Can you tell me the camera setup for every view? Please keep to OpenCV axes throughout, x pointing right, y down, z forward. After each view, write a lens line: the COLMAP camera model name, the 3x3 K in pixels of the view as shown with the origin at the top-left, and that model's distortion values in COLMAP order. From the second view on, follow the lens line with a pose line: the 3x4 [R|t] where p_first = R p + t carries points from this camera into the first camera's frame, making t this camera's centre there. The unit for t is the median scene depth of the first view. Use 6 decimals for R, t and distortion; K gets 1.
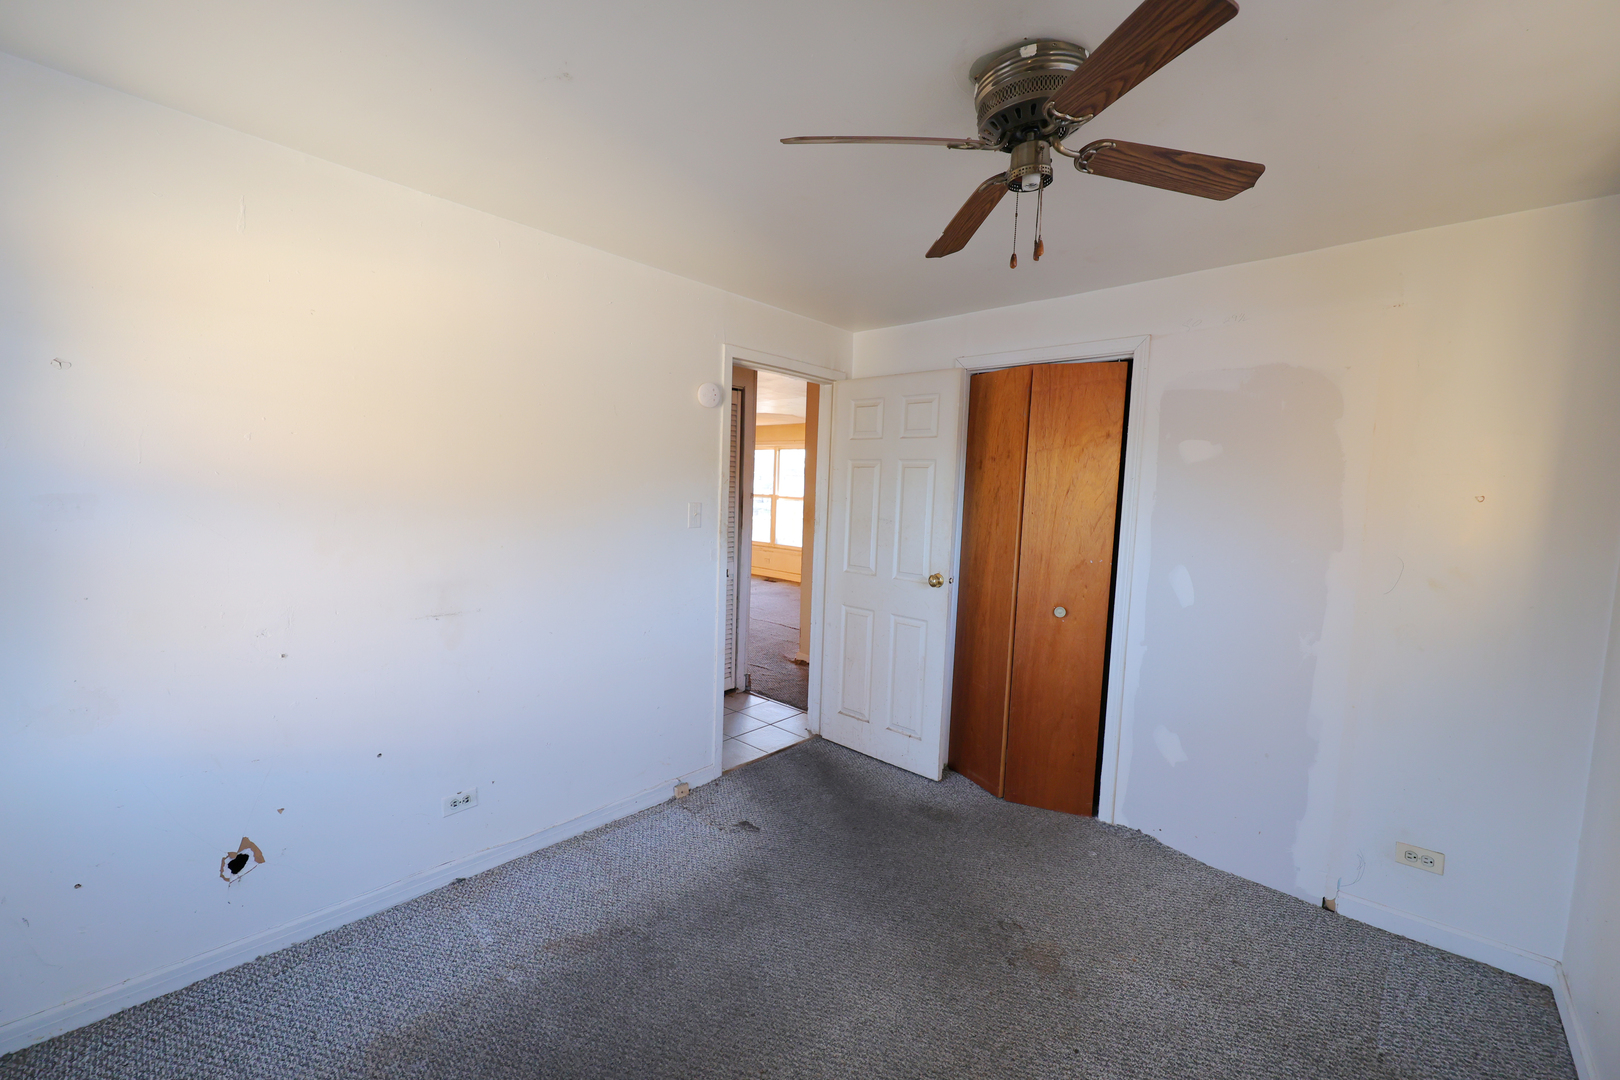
lens RADIAL K [[641.7, 0, 810.0], [0, 641.7, 540.0], [0, 0, 1]] dist [-0.000663, -0.000109]
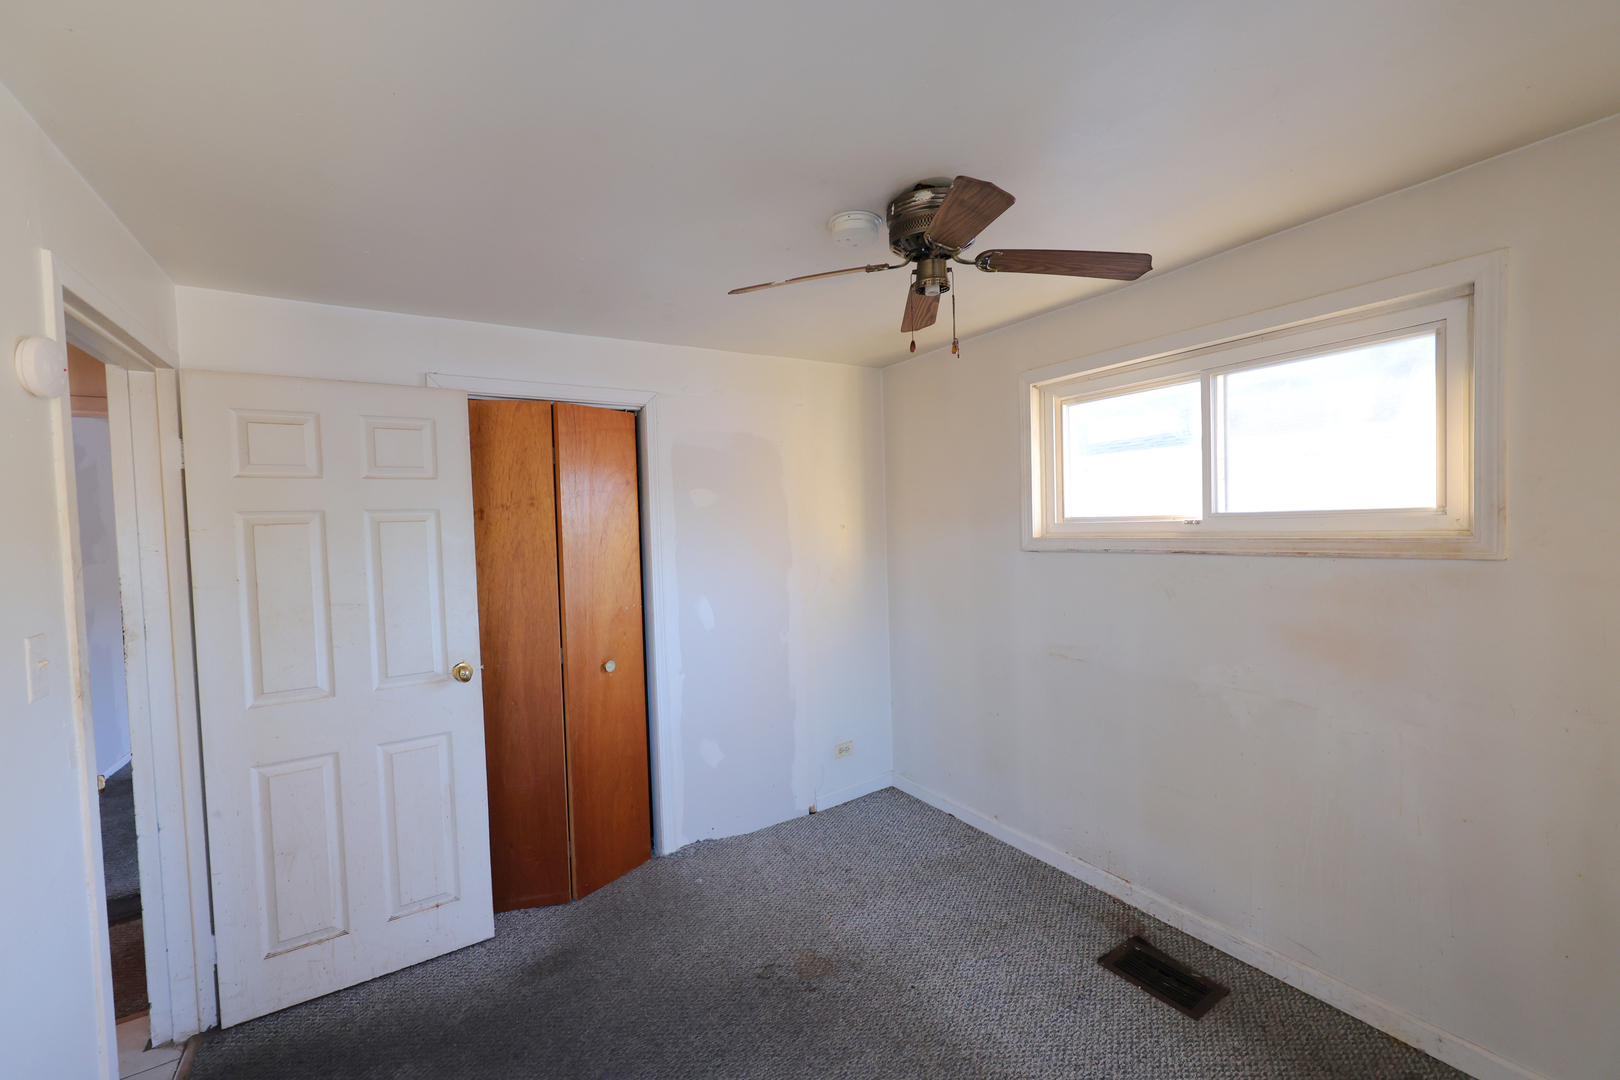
lens RADIAL K [[646.5, 0, 809.4], [0, 646.5, 546.6], [0, 0, 1]] dist [0.001318, 0.000035]
pose [[0.261477, -0.079094, 0.961964, -0.442429], [0.124862, 0.991034, 0.047545, -0.072395], [-0.957099, 0.107681, 0.269008, 0.443598]]
